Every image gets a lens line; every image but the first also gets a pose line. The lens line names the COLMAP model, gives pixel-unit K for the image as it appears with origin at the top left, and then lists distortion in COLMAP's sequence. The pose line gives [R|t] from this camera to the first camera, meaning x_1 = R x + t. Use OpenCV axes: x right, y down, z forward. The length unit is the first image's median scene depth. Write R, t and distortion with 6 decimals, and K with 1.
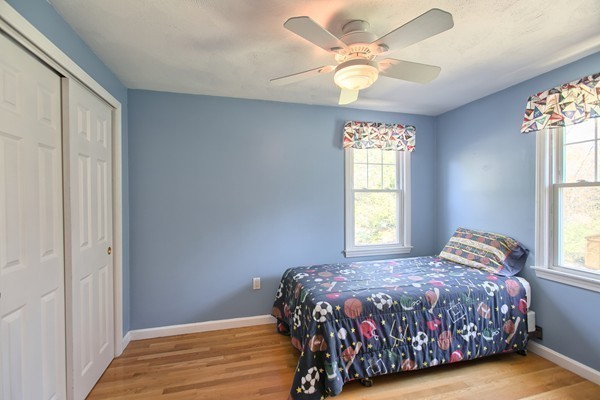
lens RADIAL K [[265.6, 0, 301.3], [0, 265.6, 199.7], [0, 0, 1]] dist [-0.007055, 0.005520]
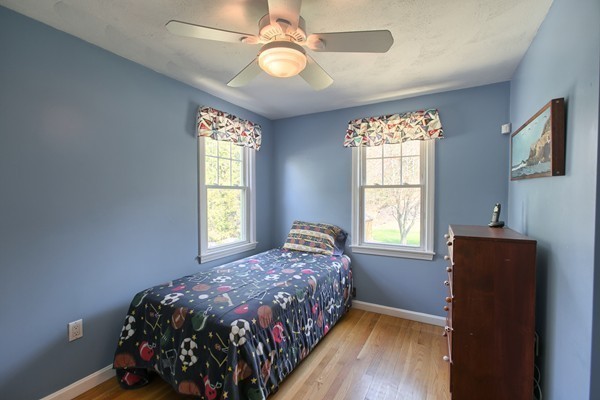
lens RADIAL K [[265.6, 0, 297.4], [0, 265.6, 200.3], [0, 0, 1]] dist [-0.007055, 0.005520]
pose [[0.706244, -0.010136, 0.707896, -0.298895], [0.000611, 0.999906, 0.013708, -0.000709], [-0.707968, -0.009249, 0.706184, 0.231929]]
